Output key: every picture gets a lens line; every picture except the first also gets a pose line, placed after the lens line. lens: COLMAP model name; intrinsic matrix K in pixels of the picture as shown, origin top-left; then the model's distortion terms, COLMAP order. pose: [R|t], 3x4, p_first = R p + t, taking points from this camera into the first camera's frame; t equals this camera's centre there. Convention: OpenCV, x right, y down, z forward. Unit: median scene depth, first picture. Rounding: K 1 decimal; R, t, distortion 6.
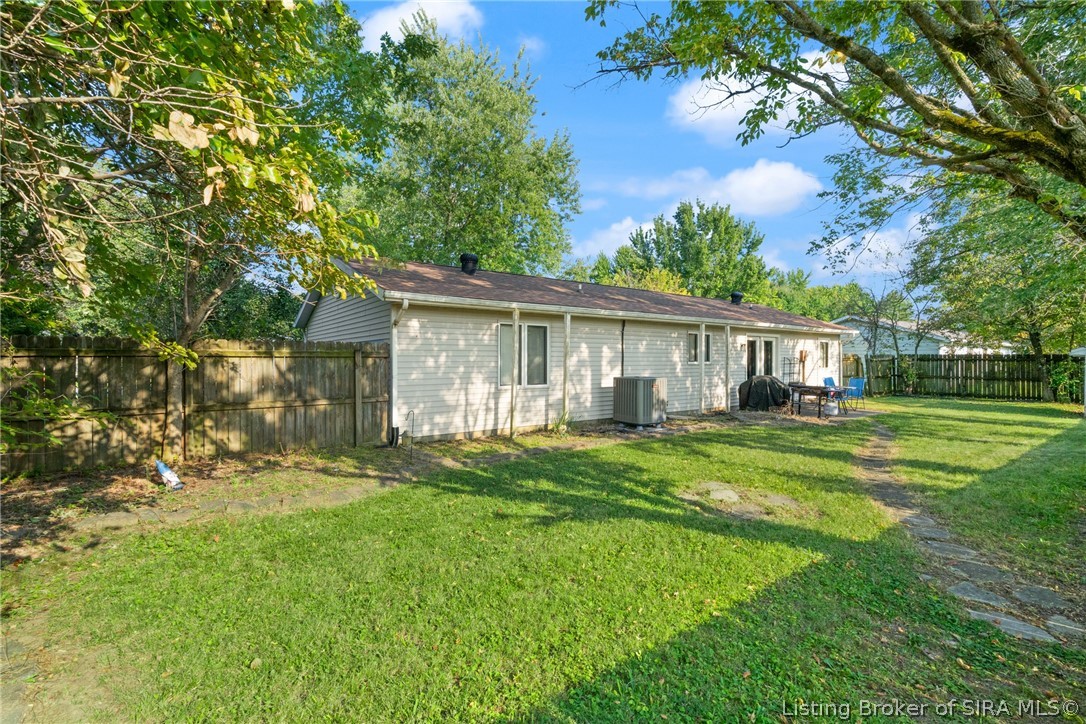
lens RADIAL K [[495.5, 0, 546.7], [0, 495.5, 361.3], [0, 0, 1]] dist [-0.001513, -0.000206]
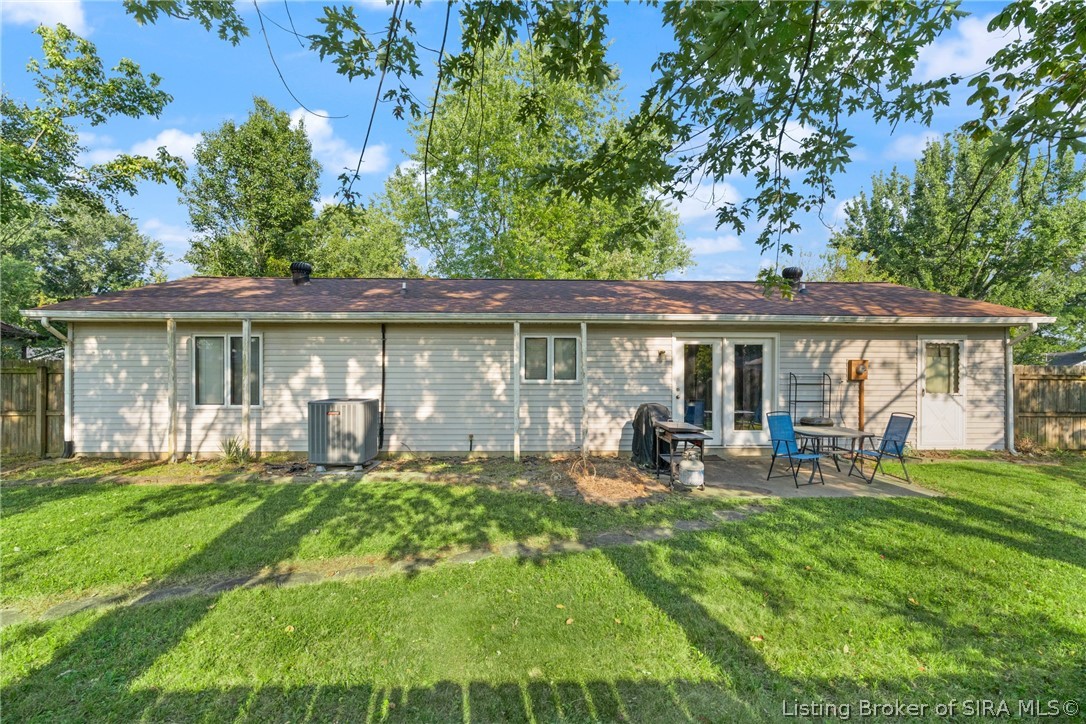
lens RADIAL K [[495.5, 0, 537.1], [0, 495.5, 392.9], [0, 0, 1]] dist [-0.001513, -0.000206]
pose [[0.818778, 0.012904, -0.573965, 0.905698], [-0.002669, 0.999822, 0.018671, 0.007493], [0.574104, -0.013755, 0.818667, 0.592754]]
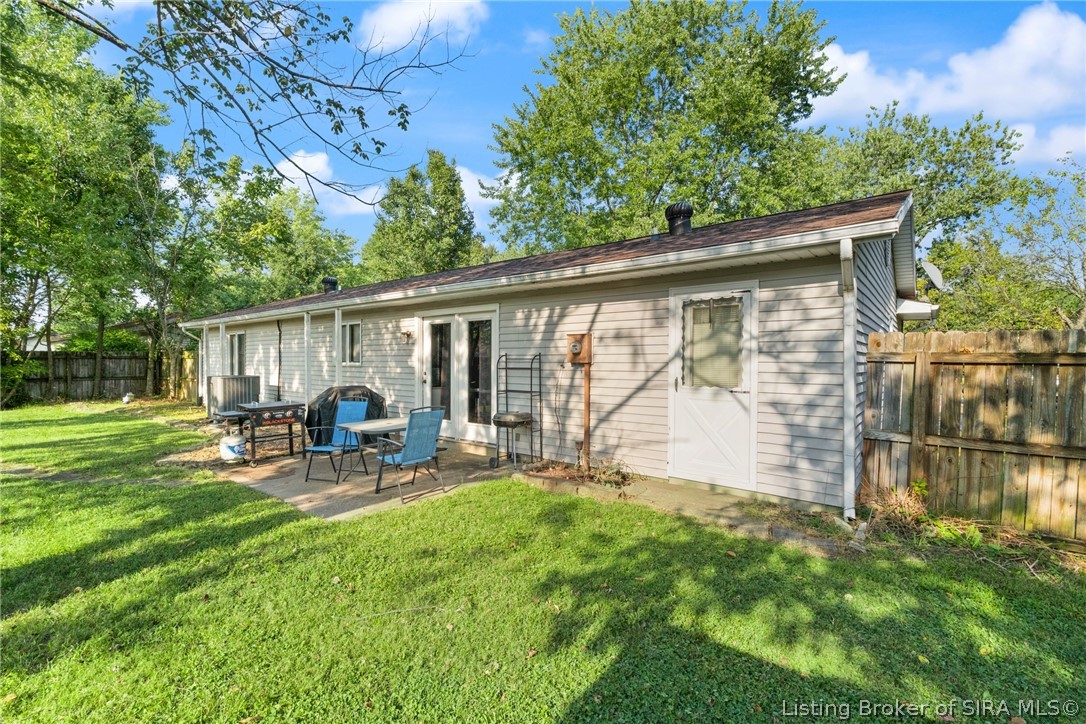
lens RADIAL K [[495.5, 0, 543.0], [0, 495.5, 358.6], [0, 0, 1]] dist [-0.001513, -0.000206]
pose [[0.240119, 0.007222, -0.970717, 1.457363], [0.007042, 0.999933, 0.009182, -0.012030], [0.970718, -0.009041, 0.240052, 1.475607]]
